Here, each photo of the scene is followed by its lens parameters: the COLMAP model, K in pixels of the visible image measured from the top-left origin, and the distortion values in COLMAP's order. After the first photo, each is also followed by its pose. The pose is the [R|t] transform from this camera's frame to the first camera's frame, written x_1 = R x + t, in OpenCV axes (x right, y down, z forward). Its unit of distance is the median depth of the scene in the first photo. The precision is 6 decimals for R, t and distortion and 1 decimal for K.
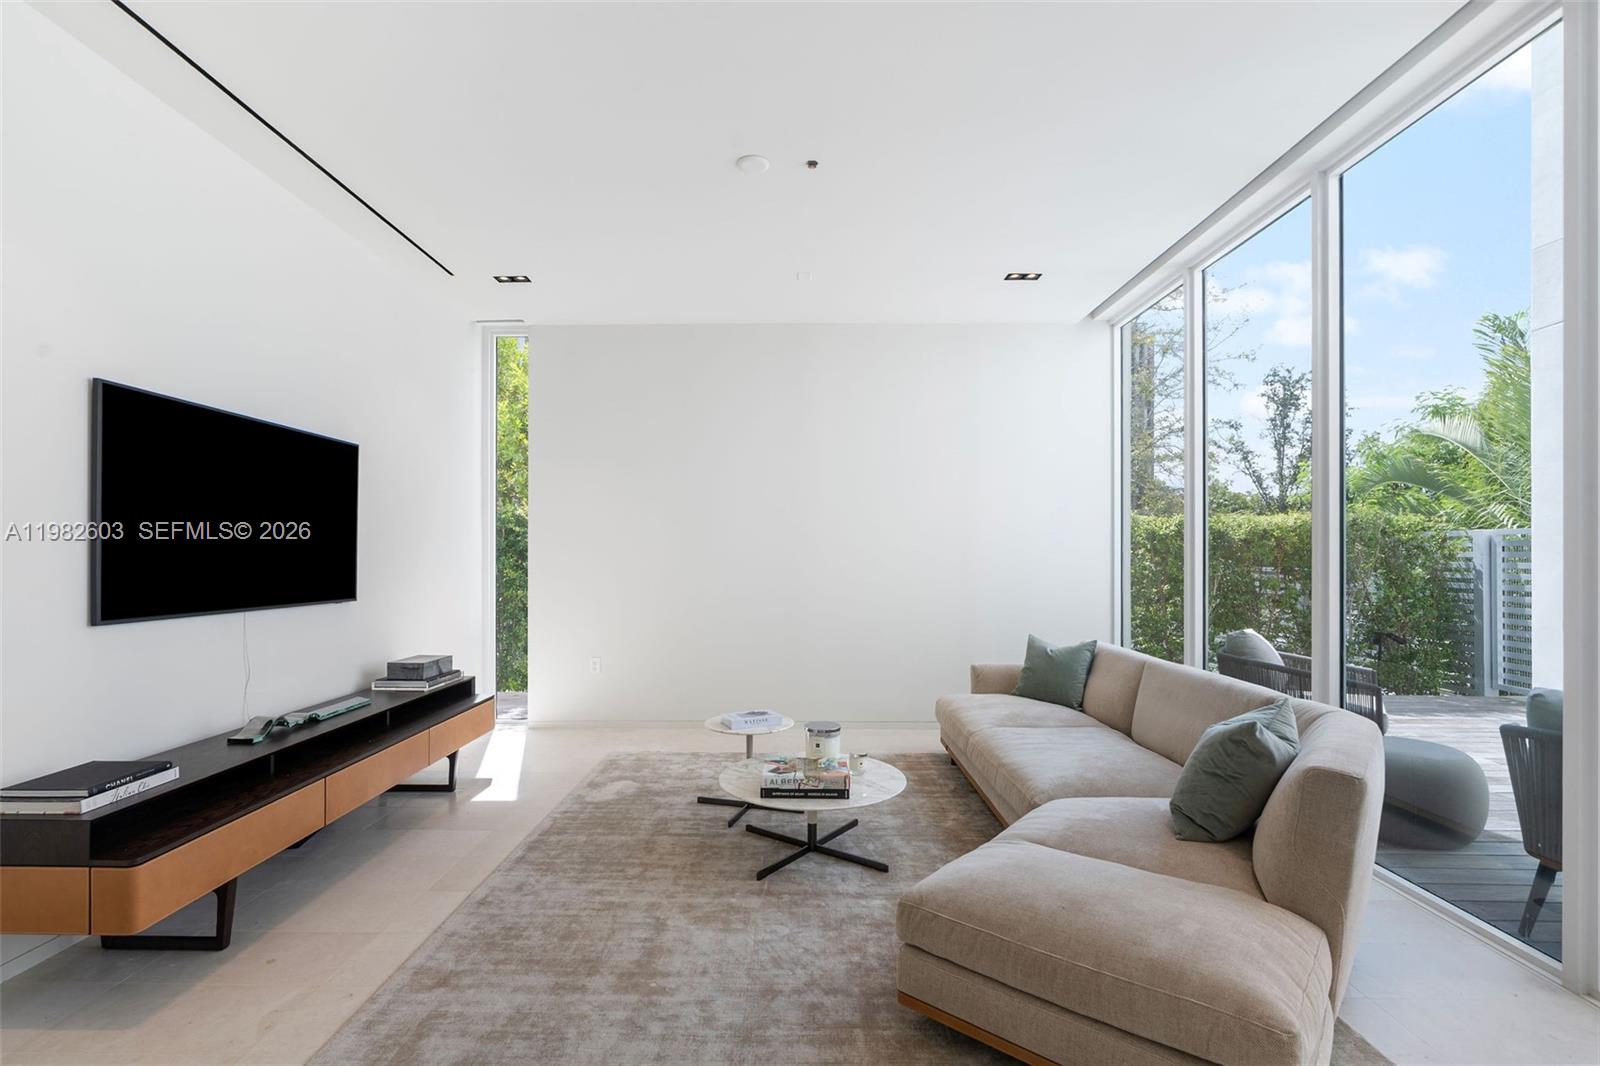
lens RADIAL K [[722.1, 0, 793.1], [0, 722.1, 549.5], [0, 0, 1]] dist [-0.003328, -0.000545]
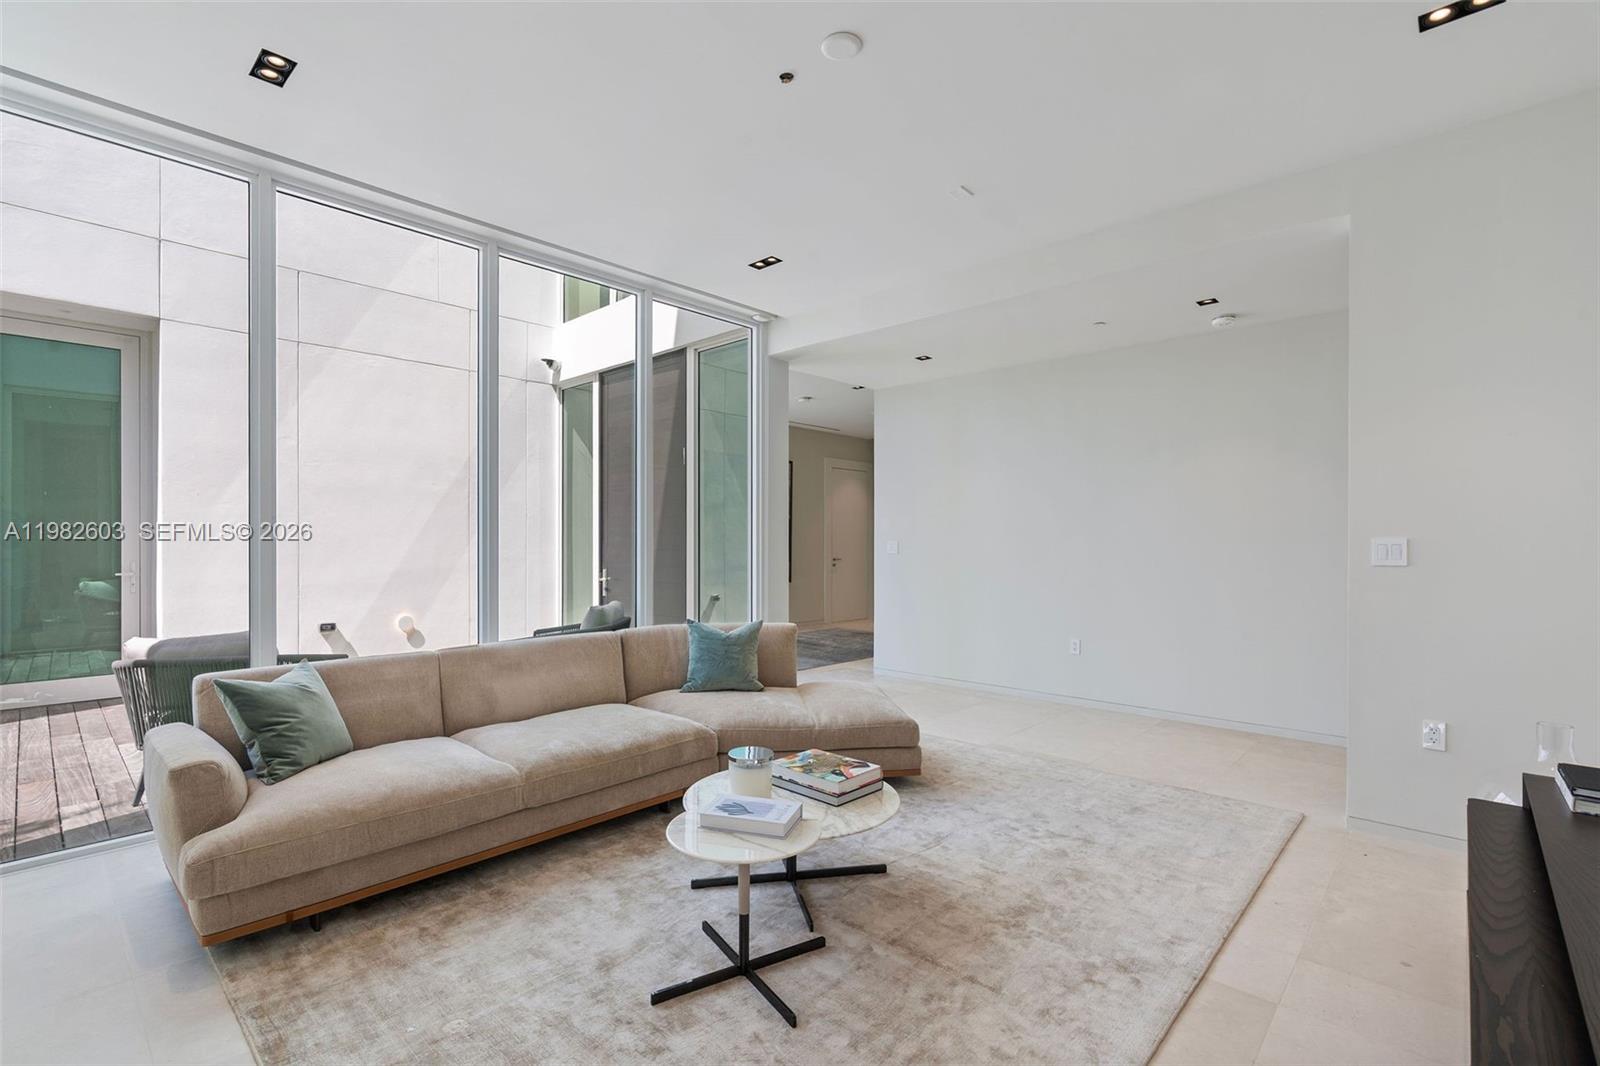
lens RADIAL K [[722.1, 0, 793.1], [0, 722.1, 549.5], [0, 0, 1]] dist [-0.003328, -0.000545]
pose [[-0.734216, -0.002333, 0.678912, -0.579013], [-0.000763, 0.999996, 0.002612, 0.017161], [-0.678916, 0.001400, -0.734215, 1.684275]]
